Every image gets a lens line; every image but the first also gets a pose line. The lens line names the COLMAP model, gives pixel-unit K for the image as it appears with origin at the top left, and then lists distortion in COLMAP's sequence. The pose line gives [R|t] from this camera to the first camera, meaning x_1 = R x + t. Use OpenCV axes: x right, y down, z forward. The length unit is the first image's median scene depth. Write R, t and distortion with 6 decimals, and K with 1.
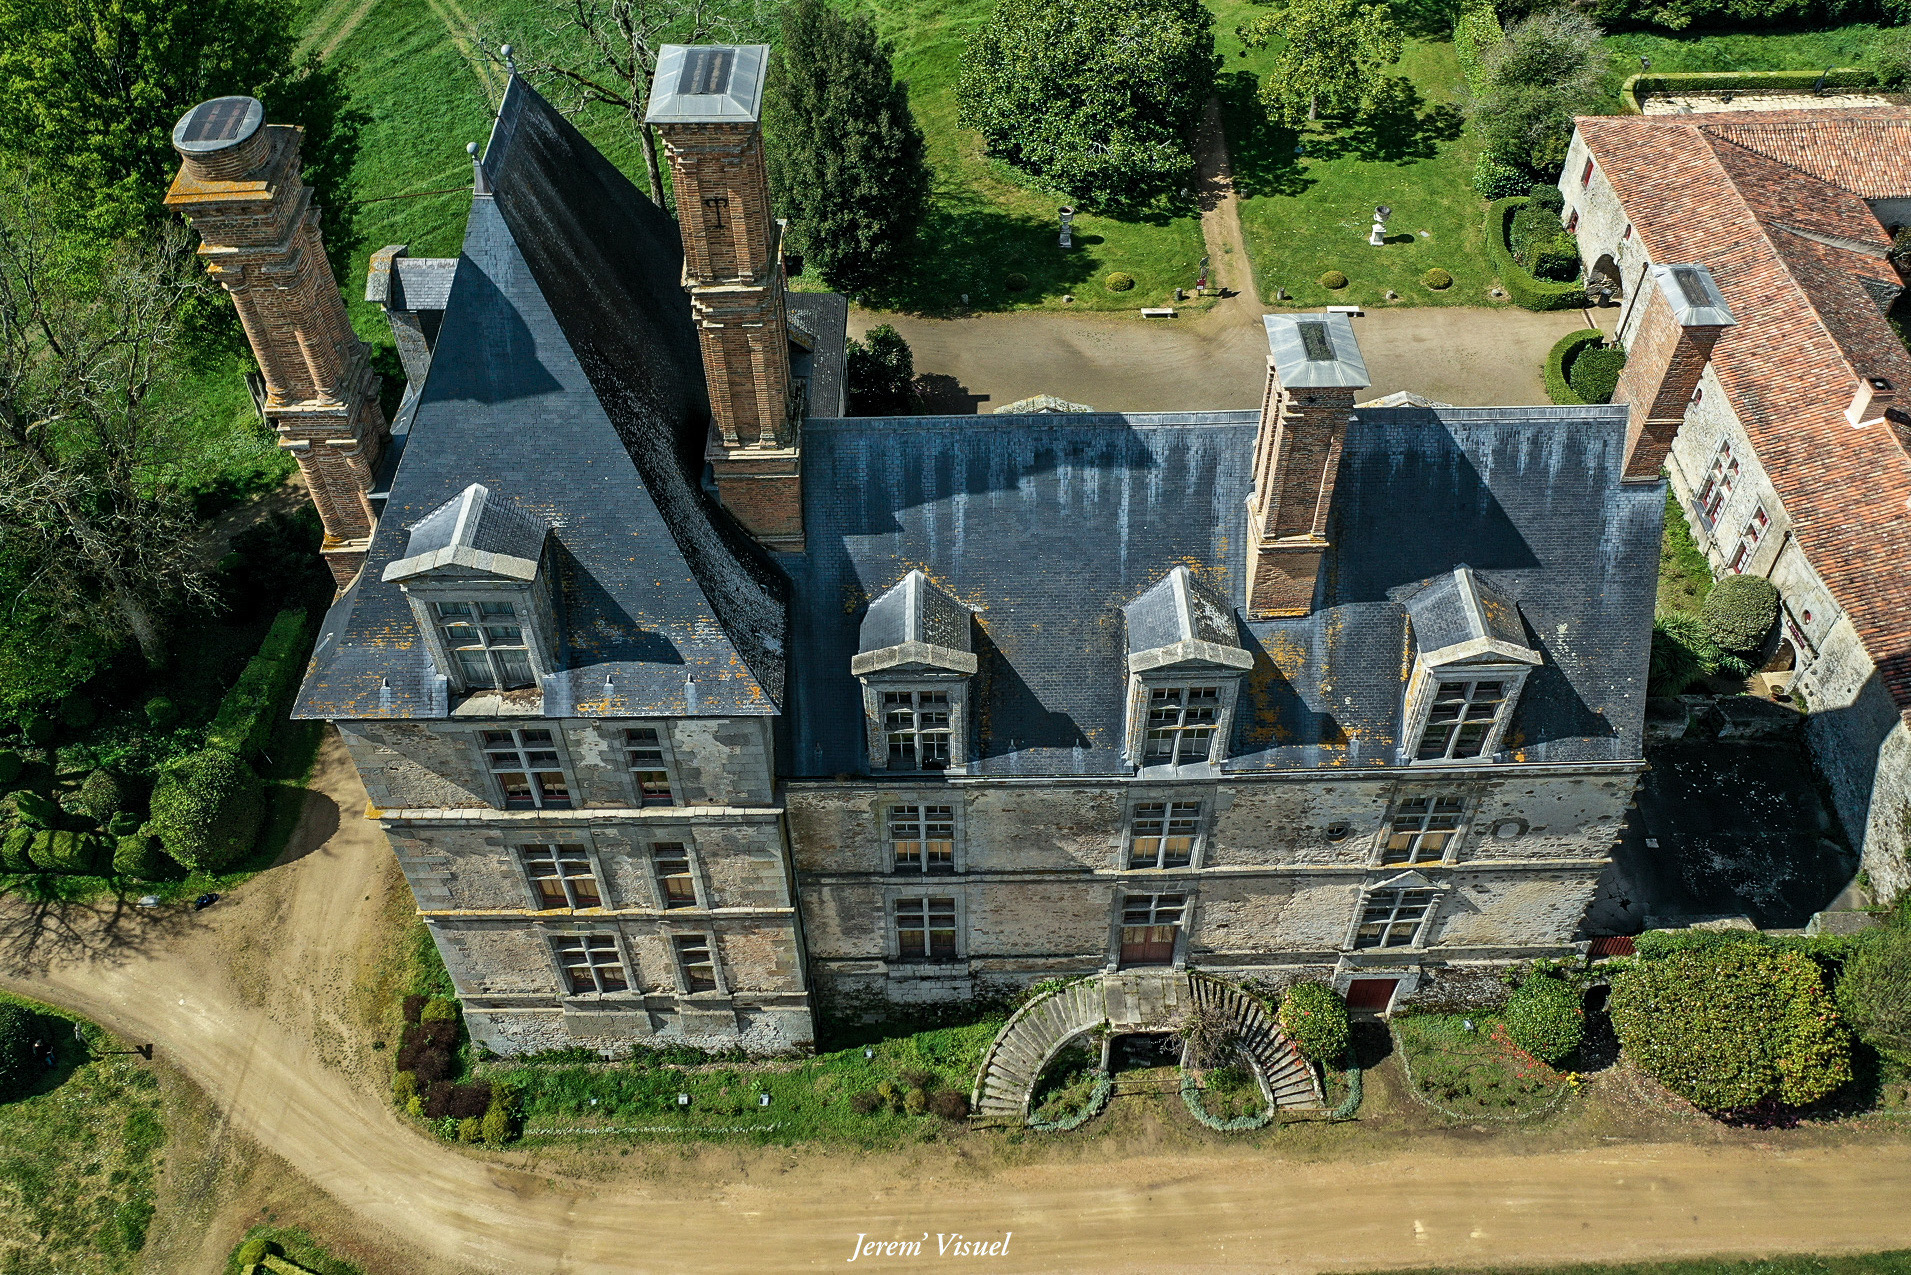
lens RADIAL K [[1639.3, 0, 984.8], [0, 1639.3, 597.5], [0, 0, 1]] dist [-0.014477, 0.000938]
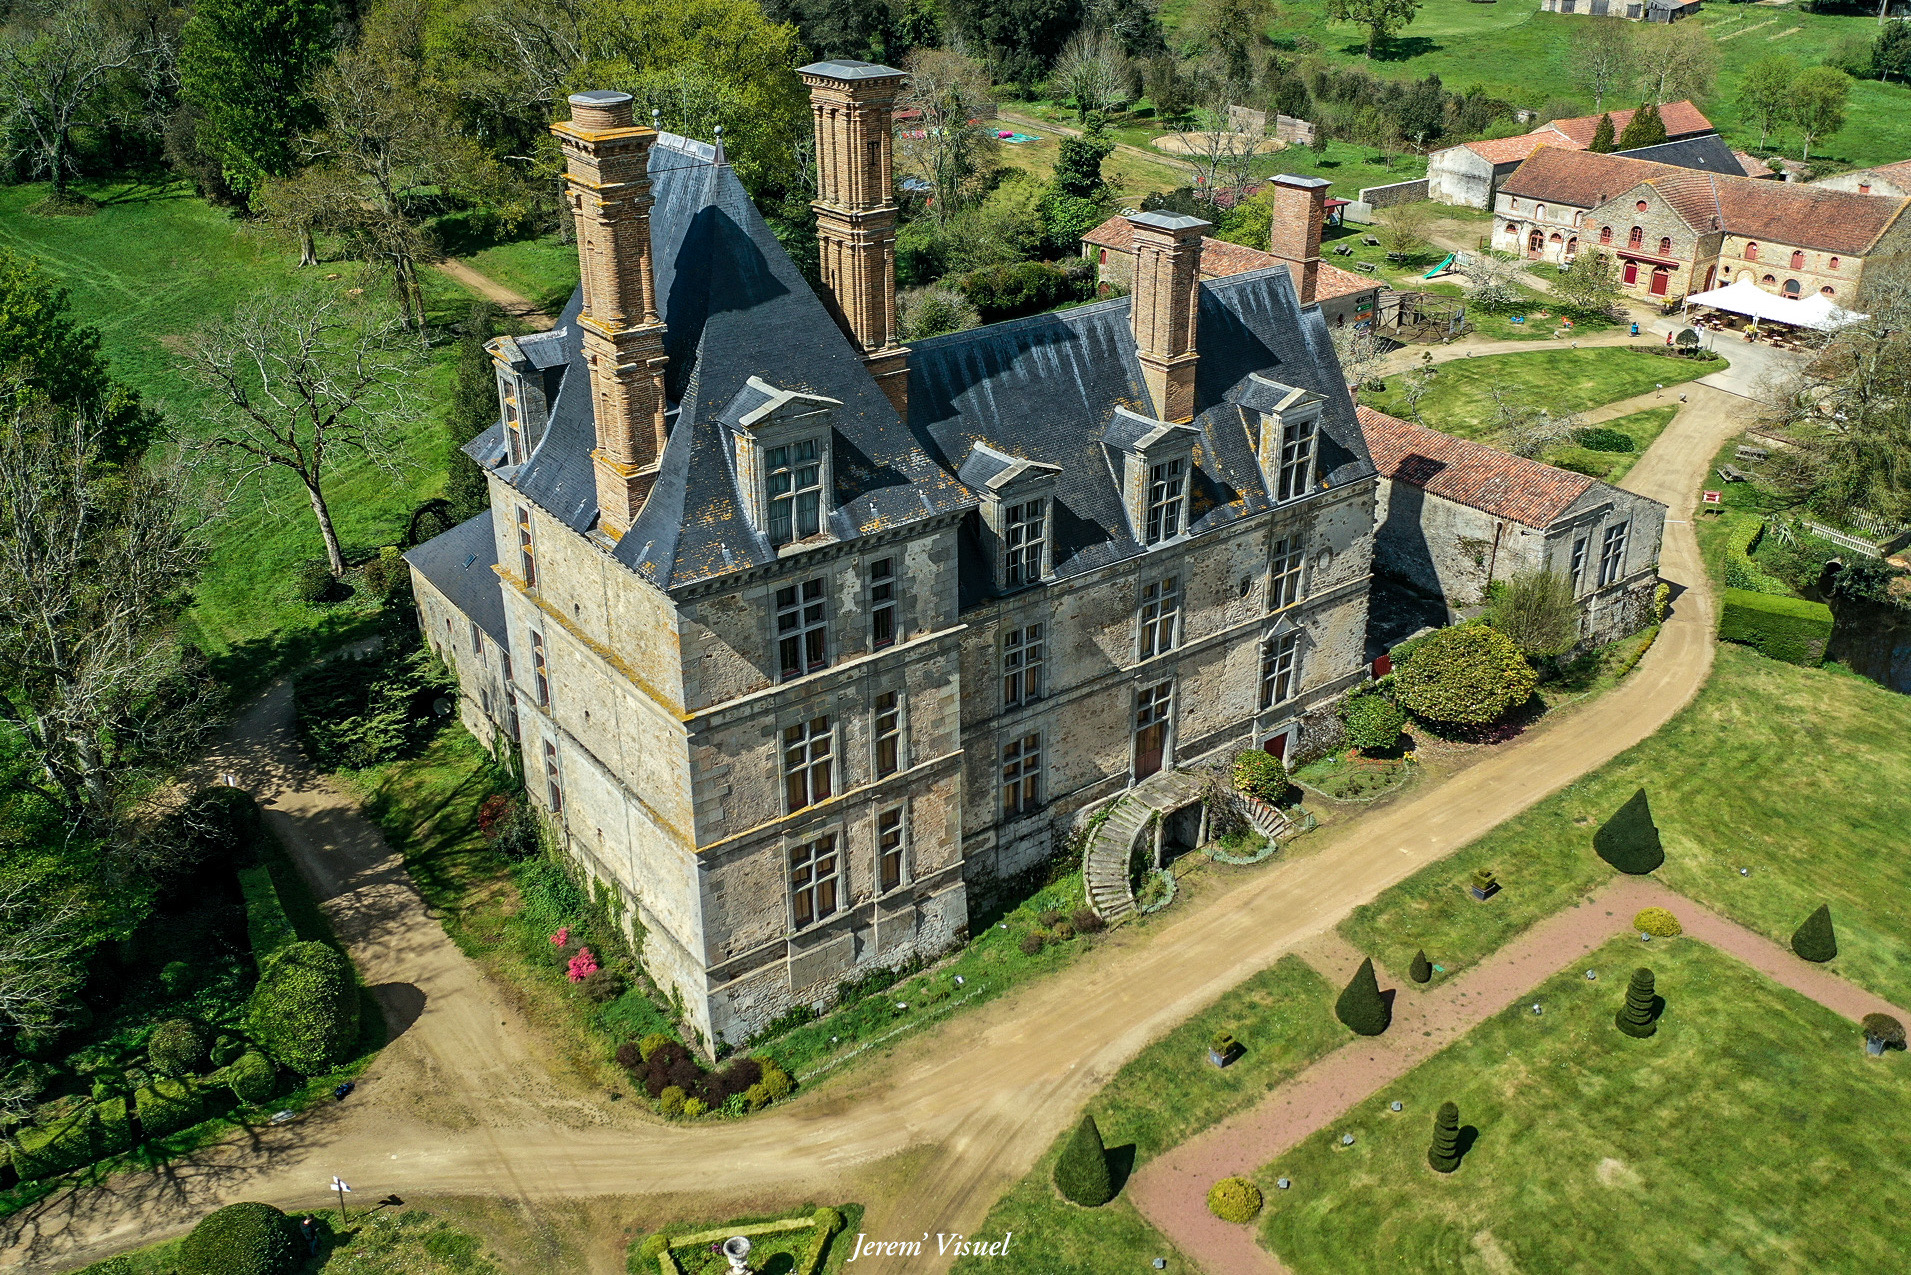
lens RADIAL K [[1639.3, 0, 984.8], [0, 1639.3, 597.5], [0, 0, 1]] dist [-0.014477, 0.000938]
pose [[0.796901, -0.244936, 0.552227, -0.722654], [0.438419, 0.863381, -0.249723, 0.386633], [-0.415617, 0.441111, 0.795414, -0.049531]]
